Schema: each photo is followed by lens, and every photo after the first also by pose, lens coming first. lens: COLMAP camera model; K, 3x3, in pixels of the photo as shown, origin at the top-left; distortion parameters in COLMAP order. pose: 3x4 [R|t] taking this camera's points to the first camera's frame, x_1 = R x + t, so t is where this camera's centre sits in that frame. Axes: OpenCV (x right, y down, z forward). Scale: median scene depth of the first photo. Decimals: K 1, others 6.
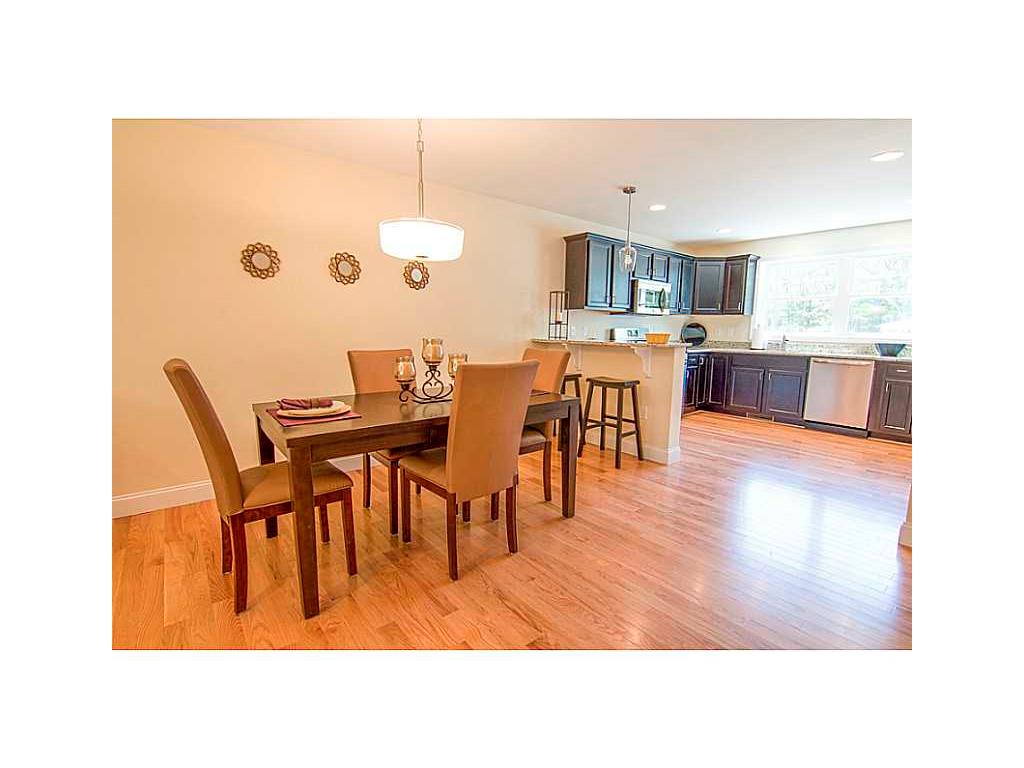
lens RADIAL K [[429.2, 0, 510.6], [0, 429.2, 386.5], [0, 0, 1]] dist [-0.002262, -0.000416]
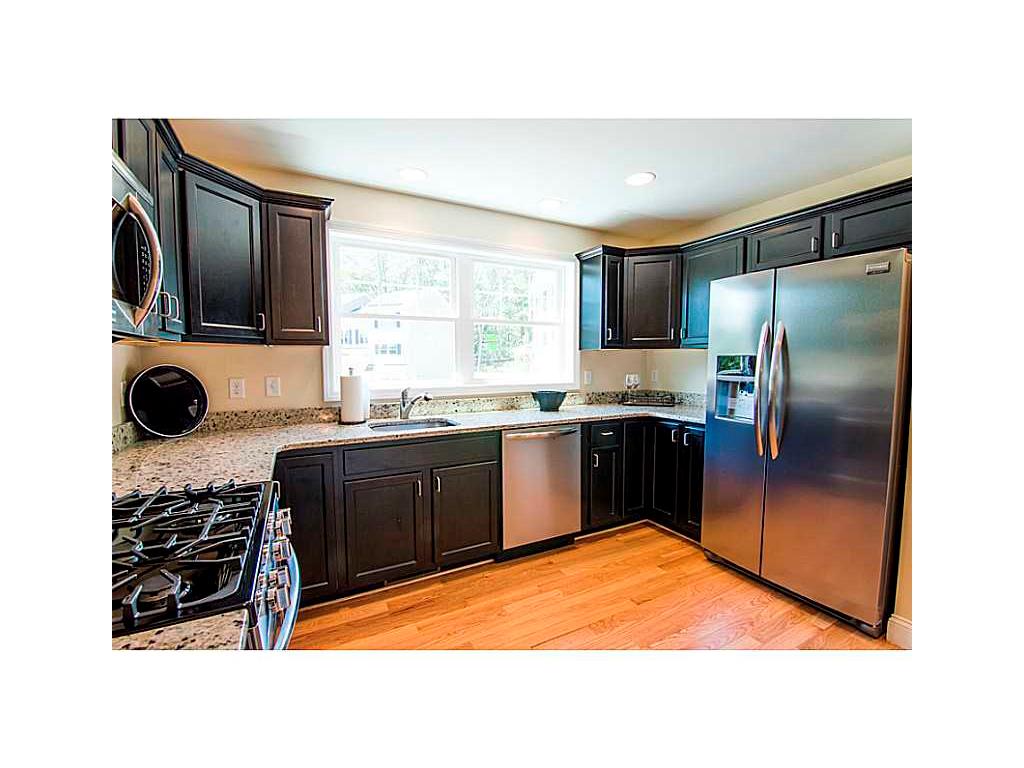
lens RADIAL K [[411.0, 0, 509.1], [0, 411.0, 387.0], [0, 0, 1]] dist [-0.002526, -0.000144]
pose [[0.201611, -0.073355, 0.976715, 0.218064], [0.141194, 0.988953, 0.045129, -0.138703], [-0.969235, 0.128808, 0.209741, 0.869040]]
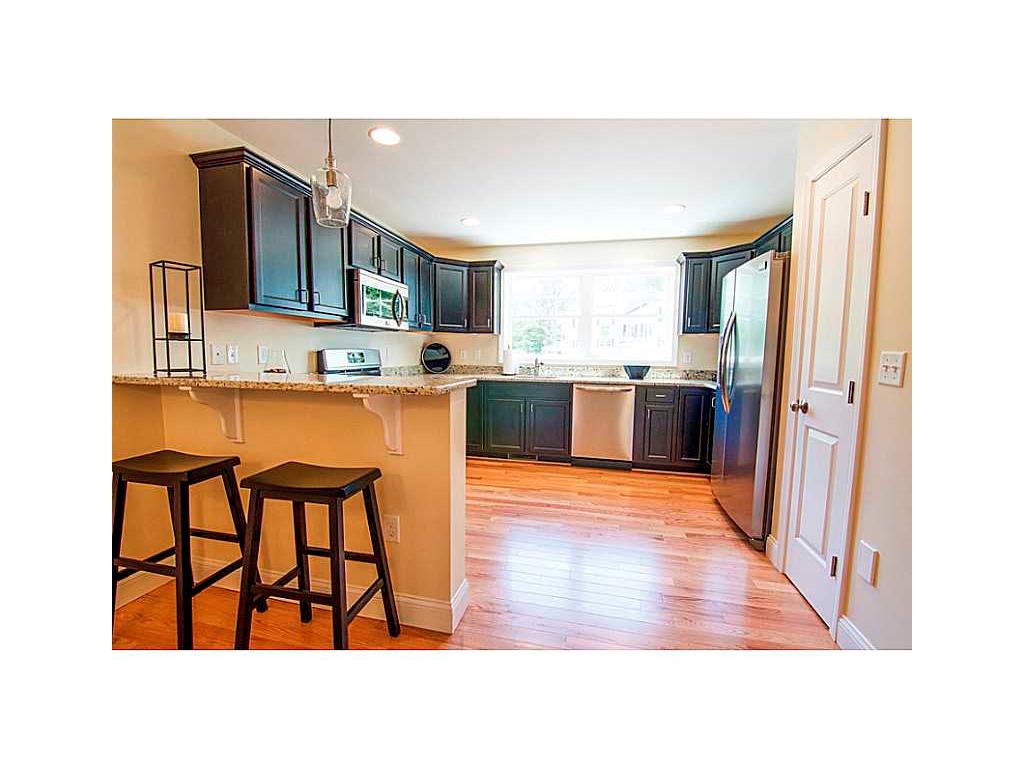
lens RADIAL K [[397.5, 0, 510.6], [0, 397.5, 386.3], [0, 0, 1]] dist [-0.008246, -0.000077]
pose [[0.798580, -0.053880, 0.599472, 0.125223], [0.080029, 0.996647, -0.017032, -0.058940], [-0.596544, 0.061577, 0.800215, 0.438950]]
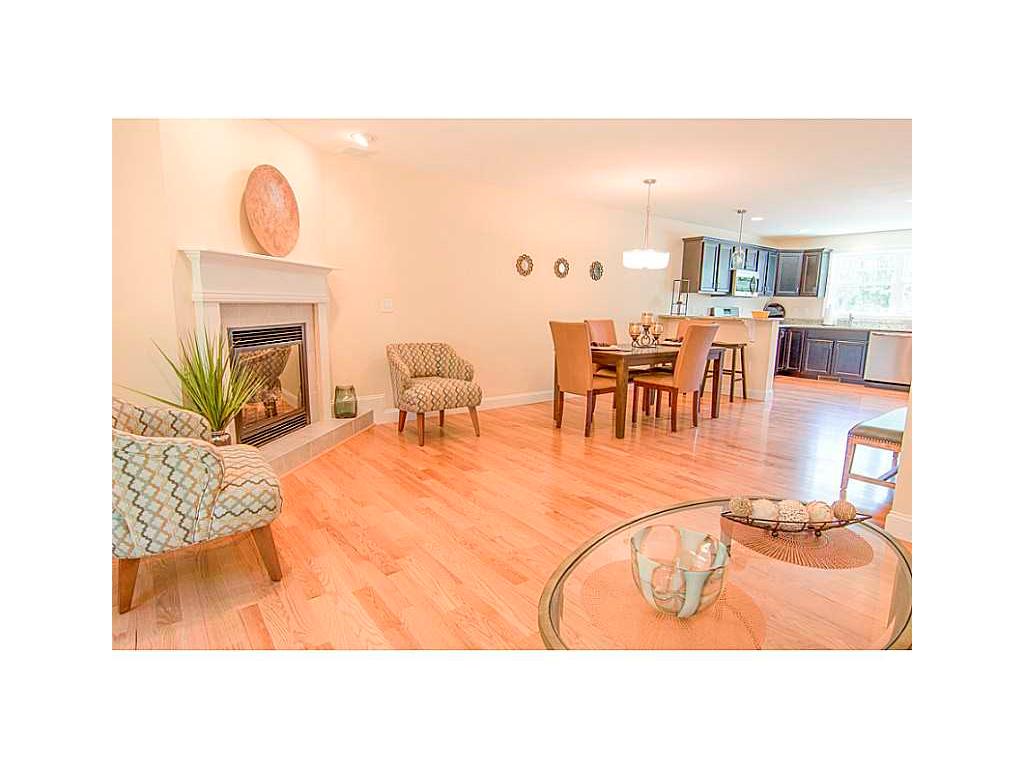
lens RADIAL K [[504.8, 0, 512.2], [0, 504.8, 386.7], [0, 0, 1]] dist [-0.000596, -0.000132]
pose [[0.999441, 0.011471, -0.031404, -0.328923], [-0.010691, 0.999633, 0.024890, 0.073742], [0.031678, -0.024540, 0.999197, -0.557073]]
